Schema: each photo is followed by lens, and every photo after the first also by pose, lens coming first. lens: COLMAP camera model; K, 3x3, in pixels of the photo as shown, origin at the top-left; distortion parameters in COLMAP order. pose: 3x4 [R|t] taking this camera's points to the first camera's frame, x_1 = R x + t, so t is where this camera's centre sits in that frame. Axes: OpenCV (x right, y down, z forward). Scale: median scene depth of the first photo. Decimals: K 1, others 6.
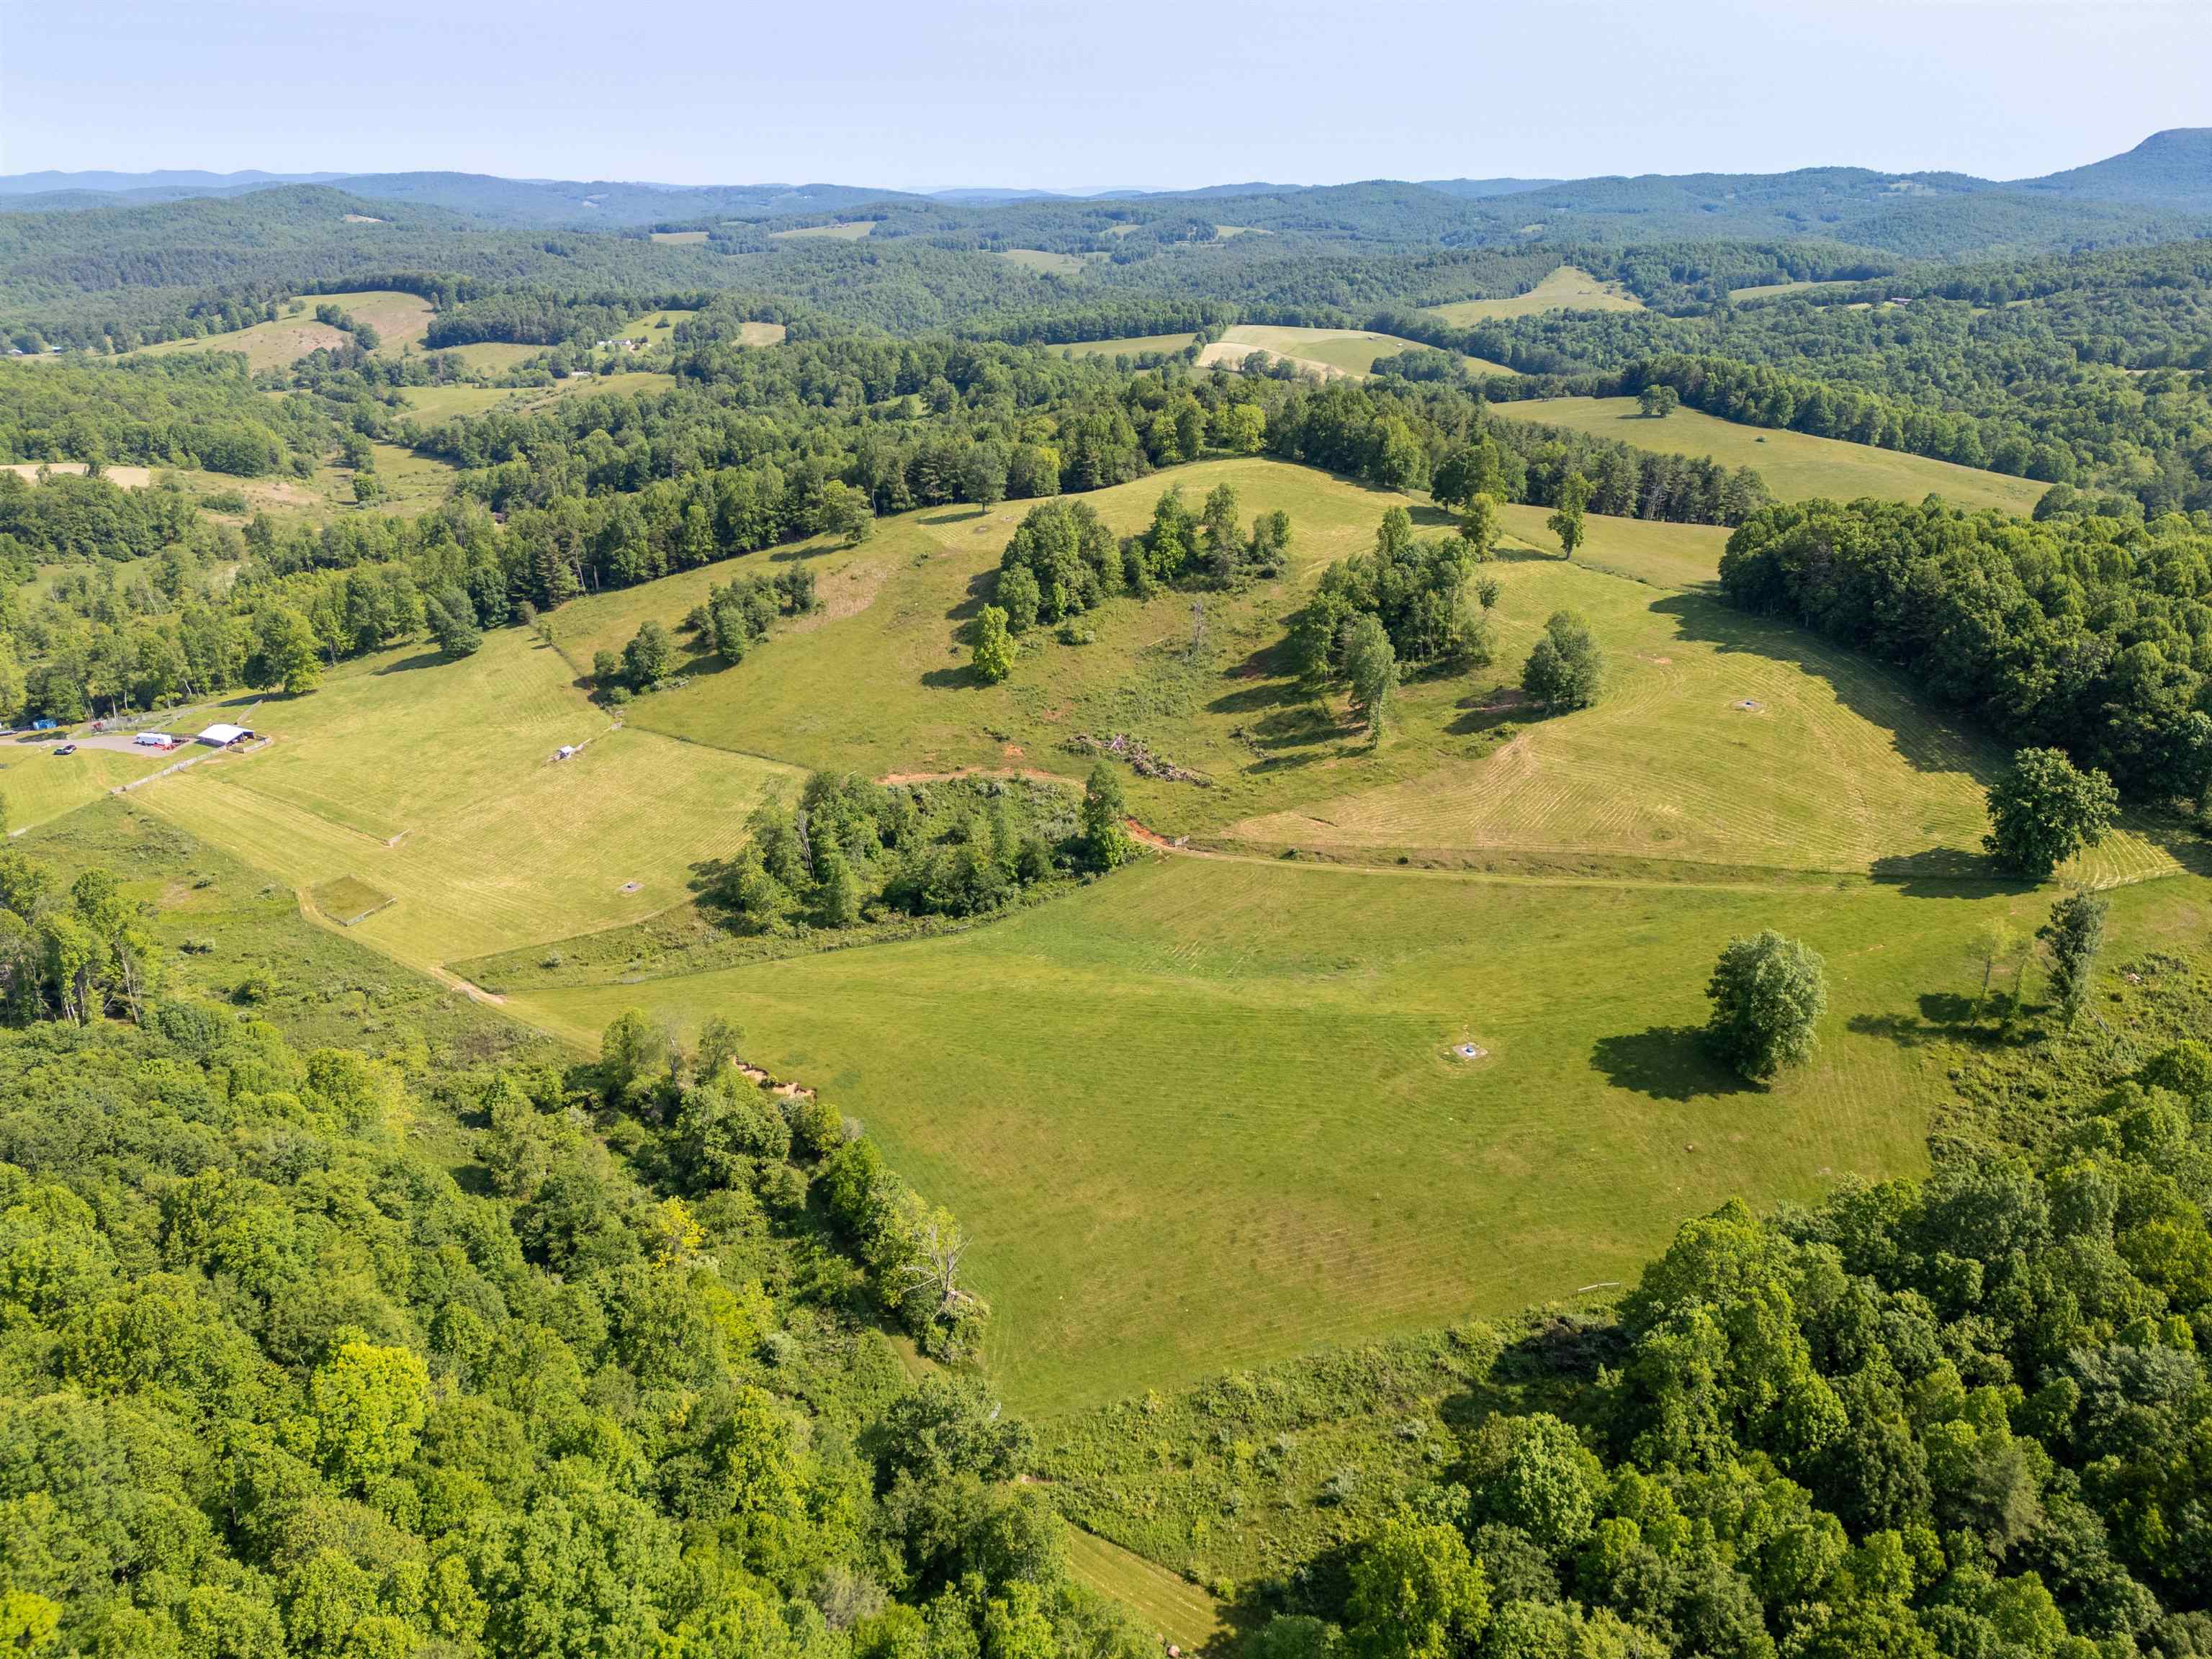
lens RADIAL K [[1551.0, 0, 1101.2], [0, 1551.0, 822.2], [0, 0, 1]] dist [0.066833, -0.052960]
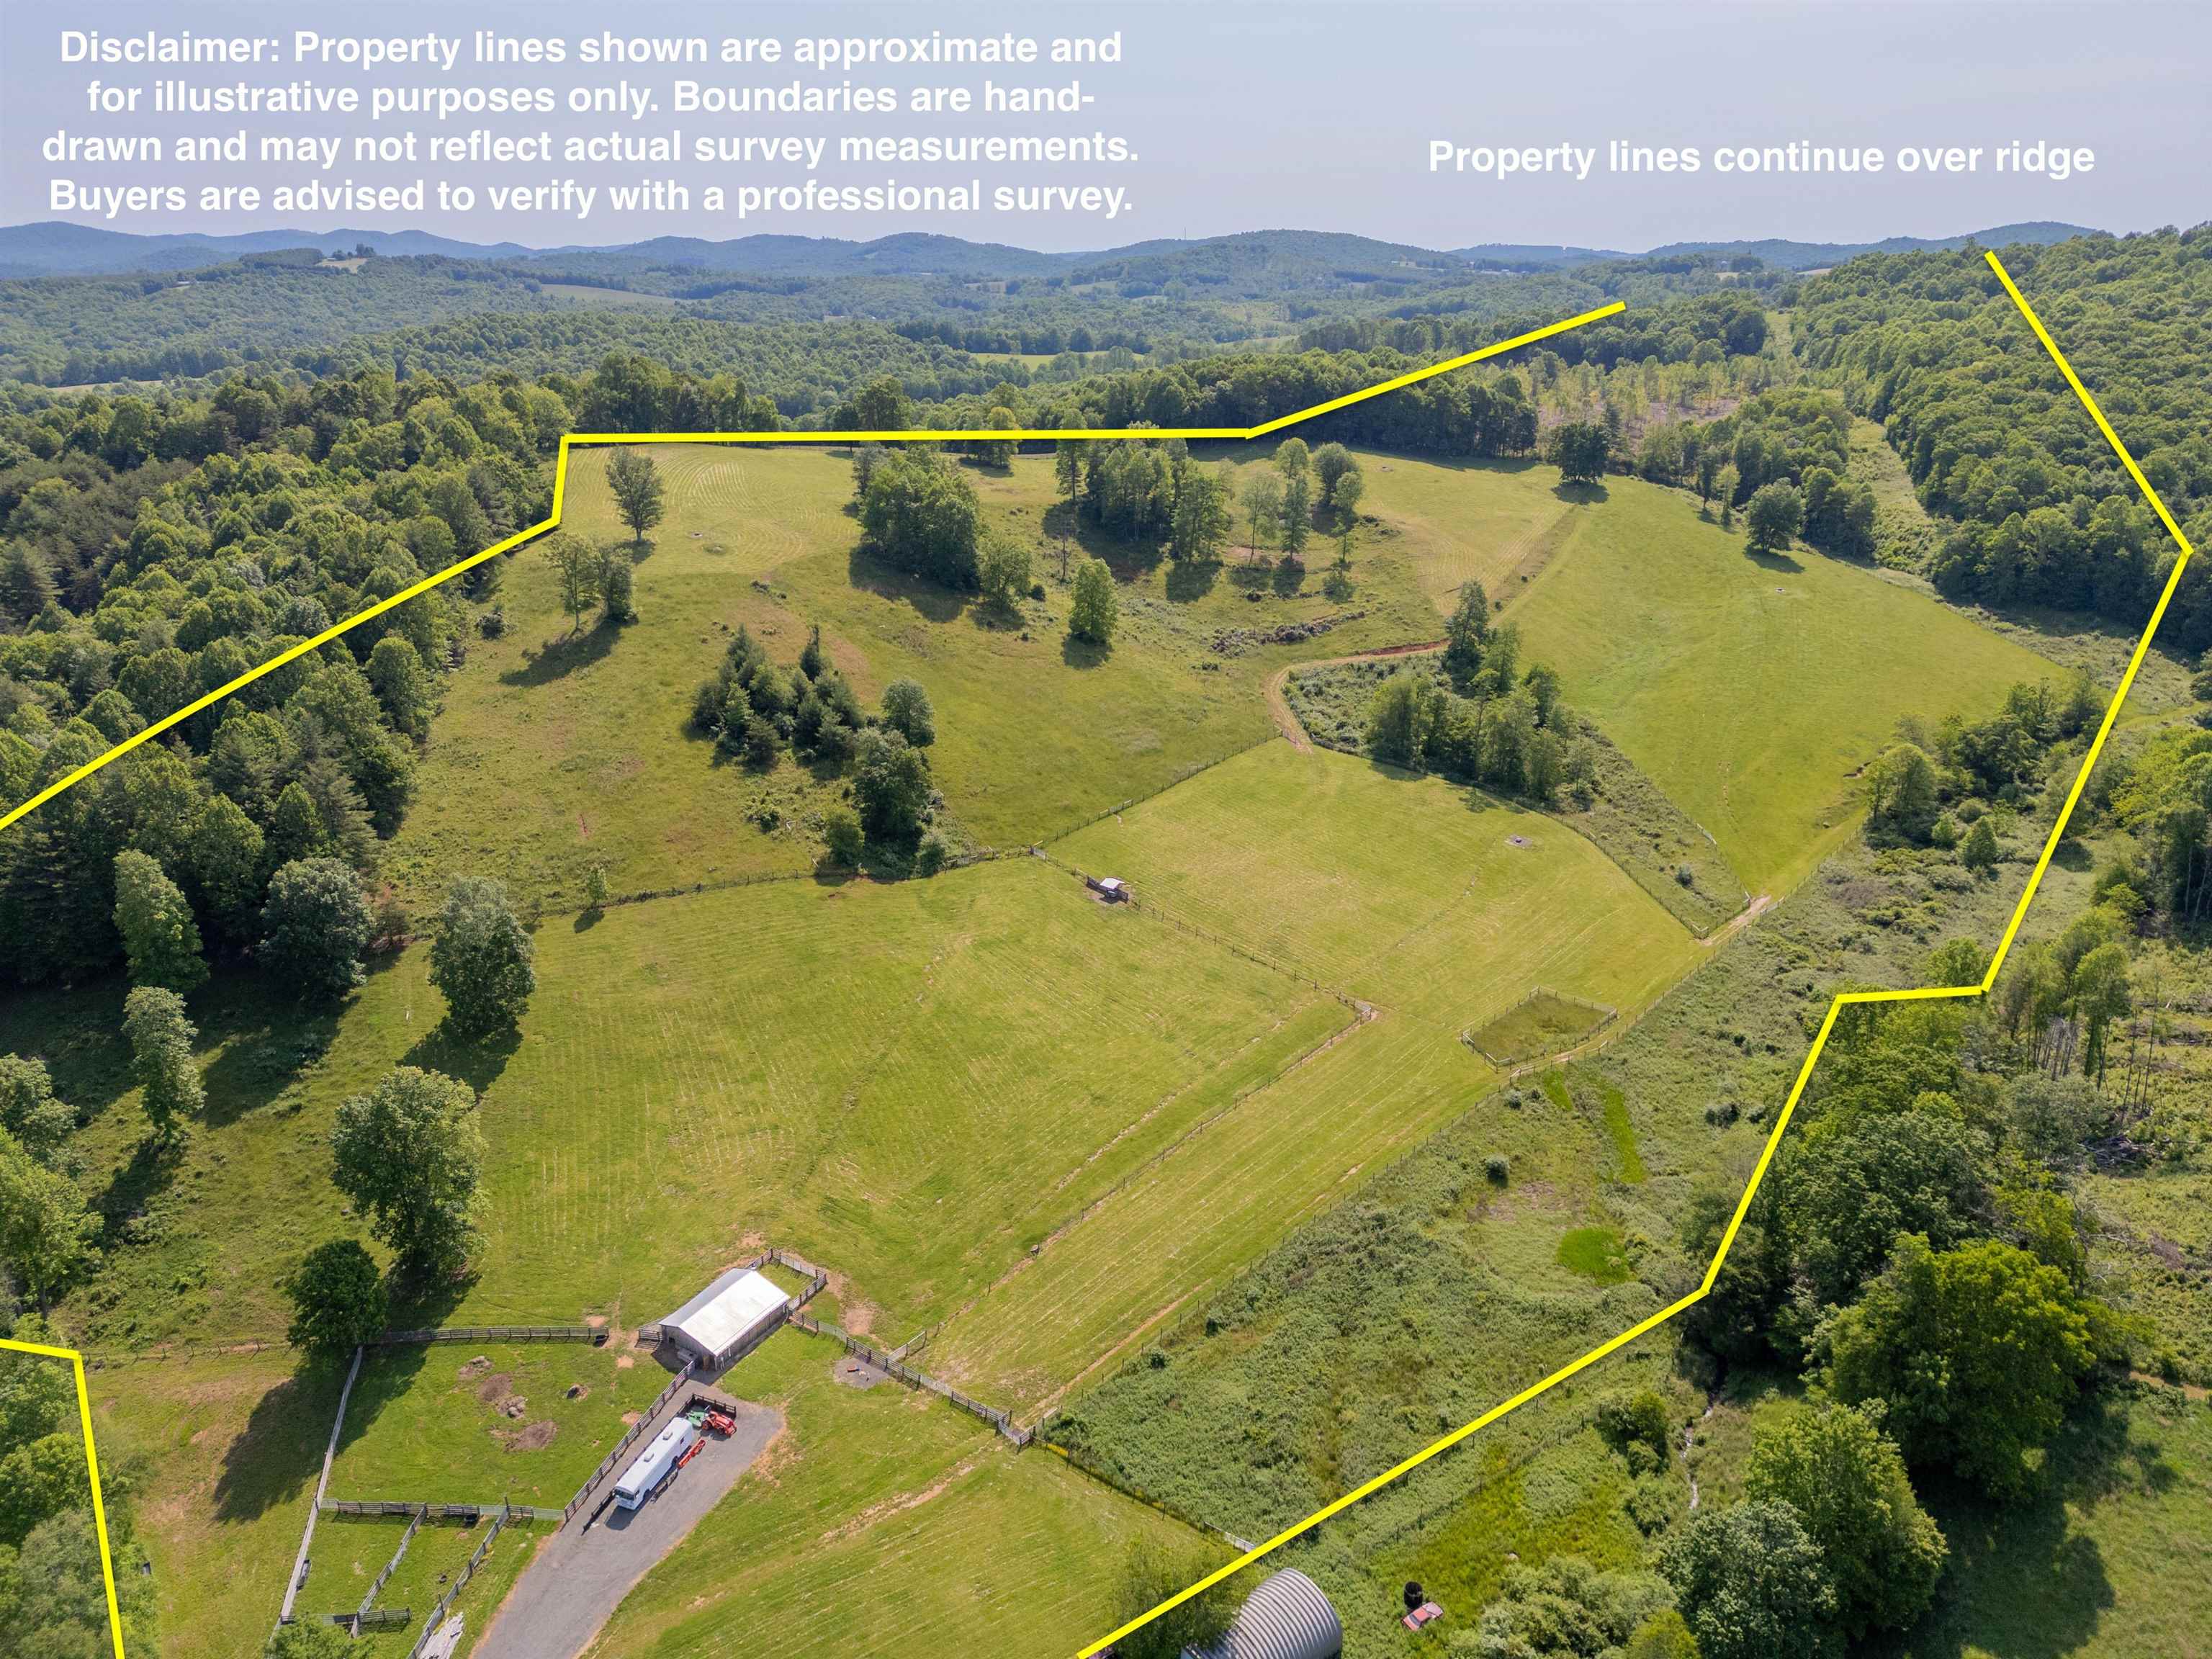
lens RADIAL K [[1545.8, 0, 1101.6], [0, 1545.8, 825.5], [0, 0, 1]] dist [0.080511, -0.075237]
pose [[0.071639, -0.347019, 0.935118, -0.750686], [0.379216, 0.876601, 0.296252, -0.209104], [-0.922531, 0.333389, 0.194394, 0.683991]]
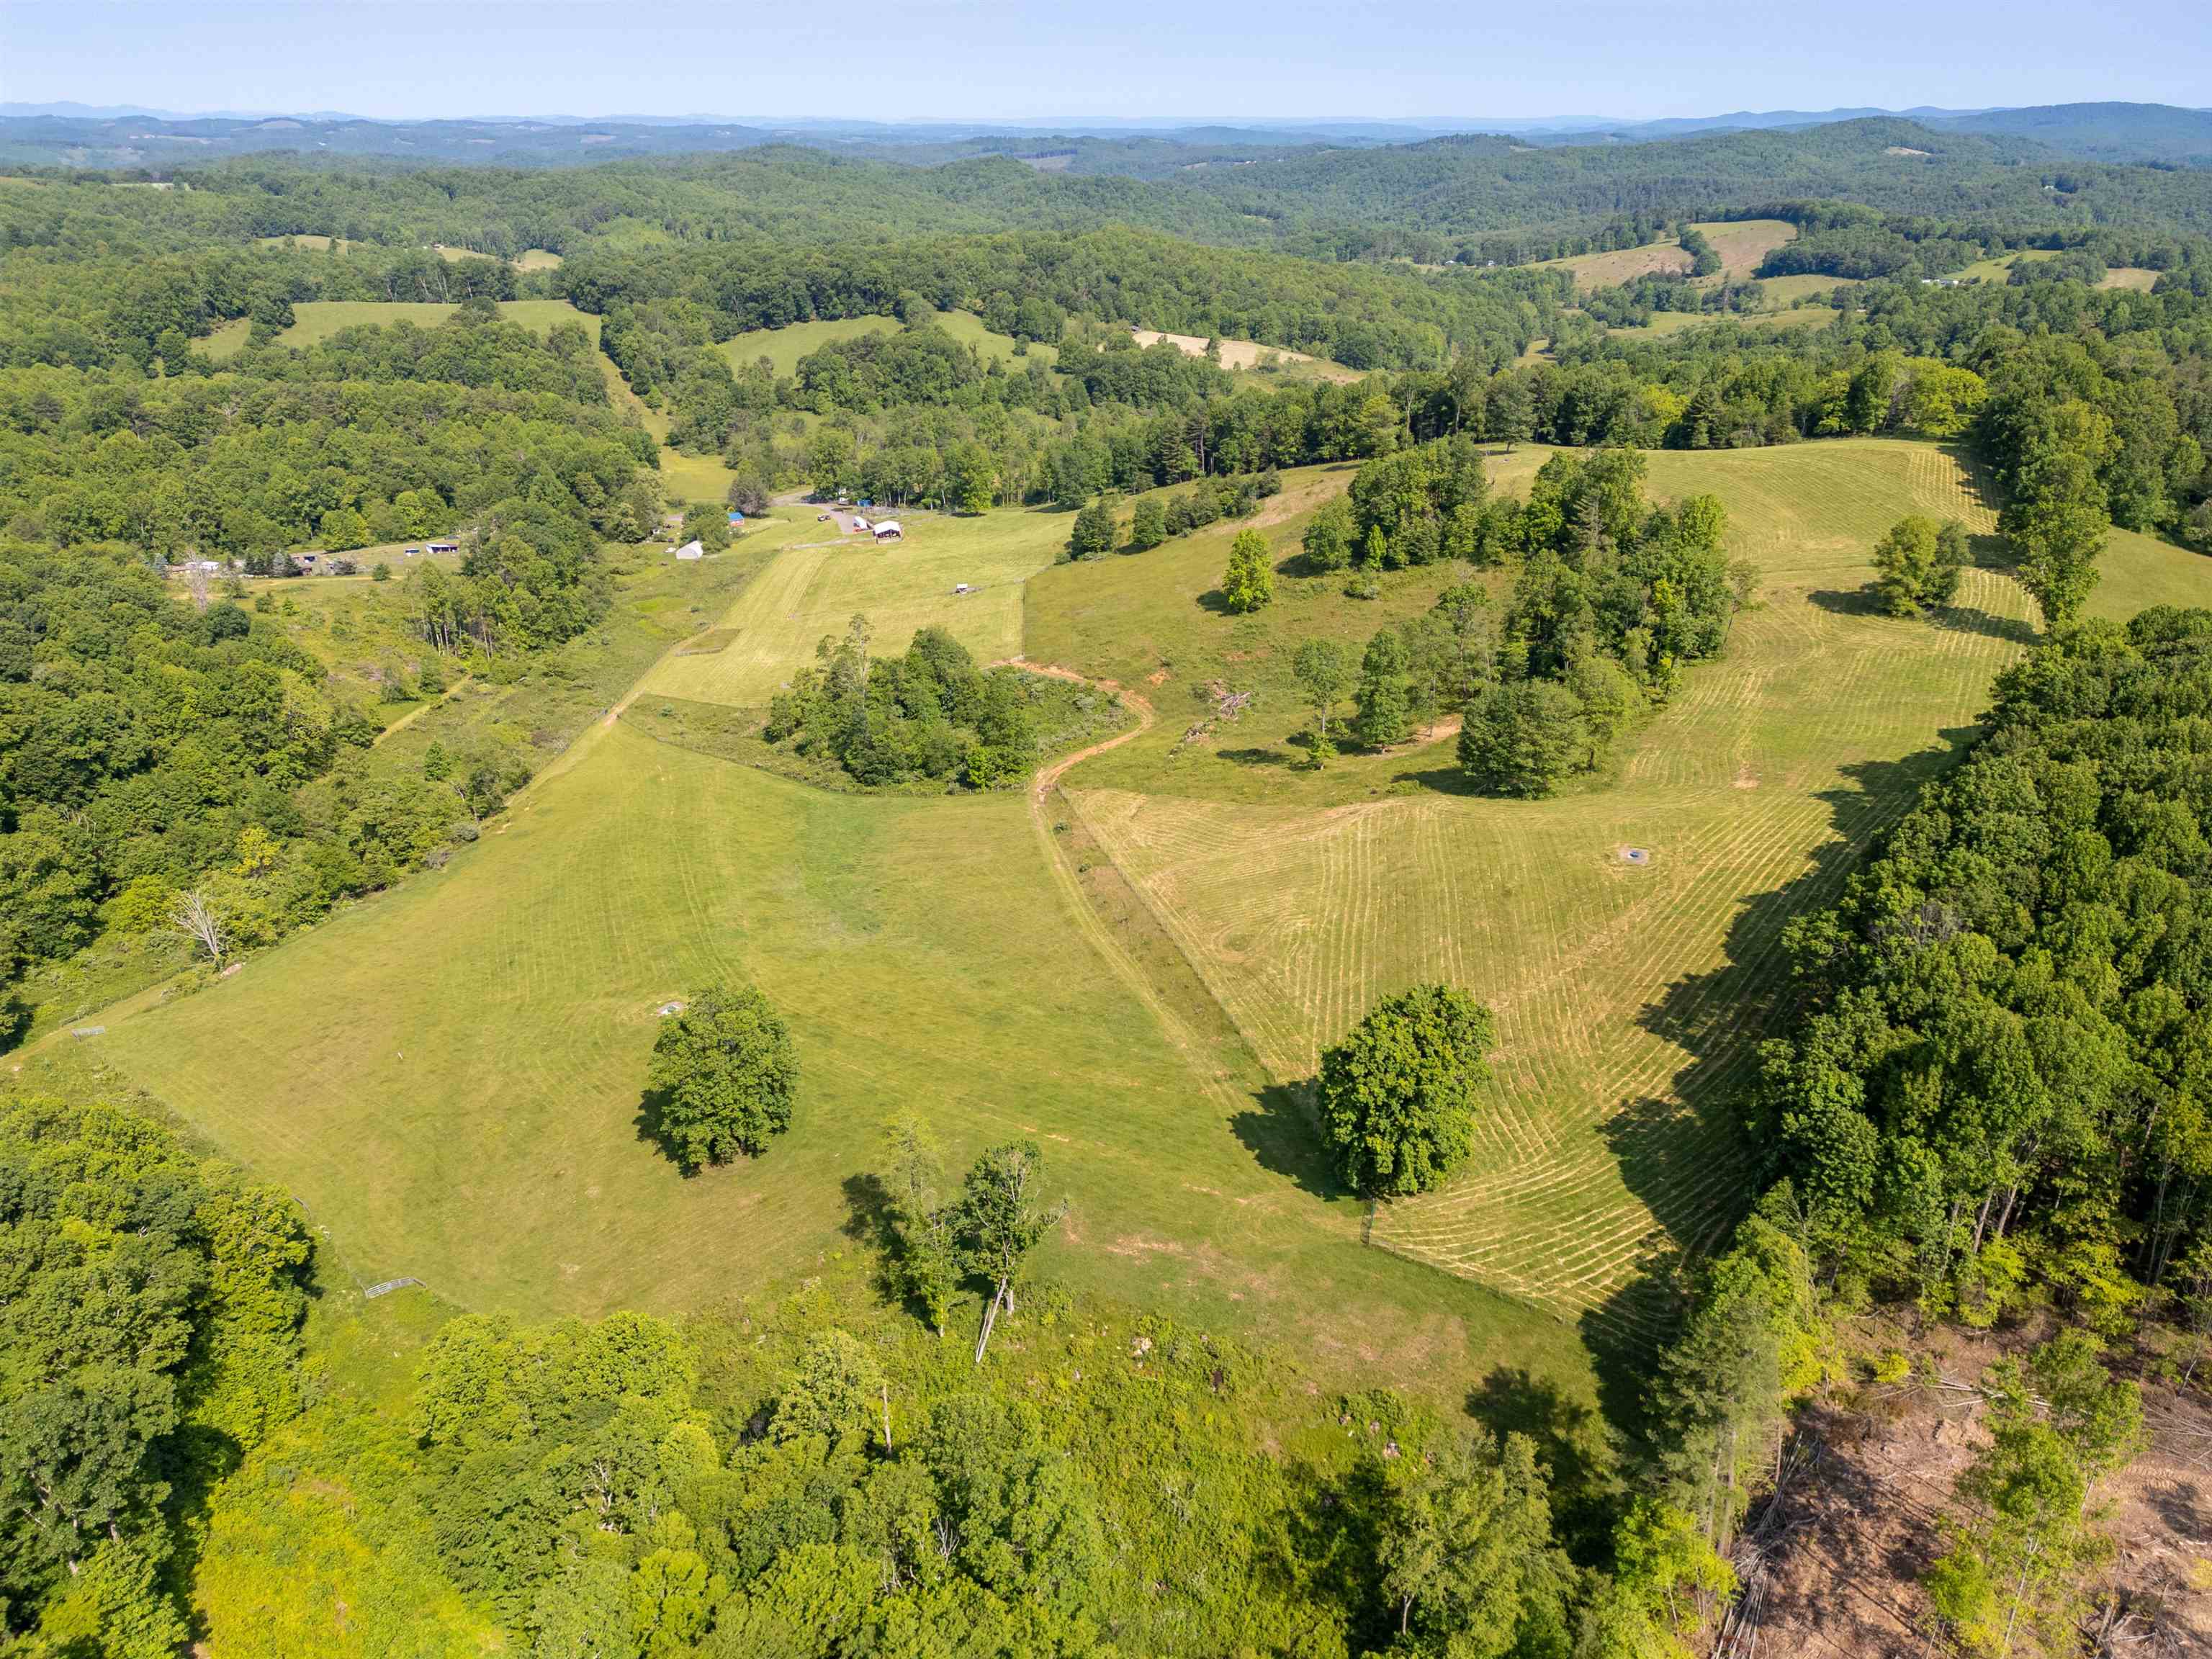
lens RADIAL K [[1549.1, 0, 1102.0], [0, 1549.1, 823.8], [0, 0, 1]] dist [0.072569, -0.062978]
pose [[0.608623, 0.322841, -0.724812, 0.465826], [-0.297754, 0.939652, 0.168511, -0.082153], [0.735473, 0.113256, 0.668021, 0.270292]]
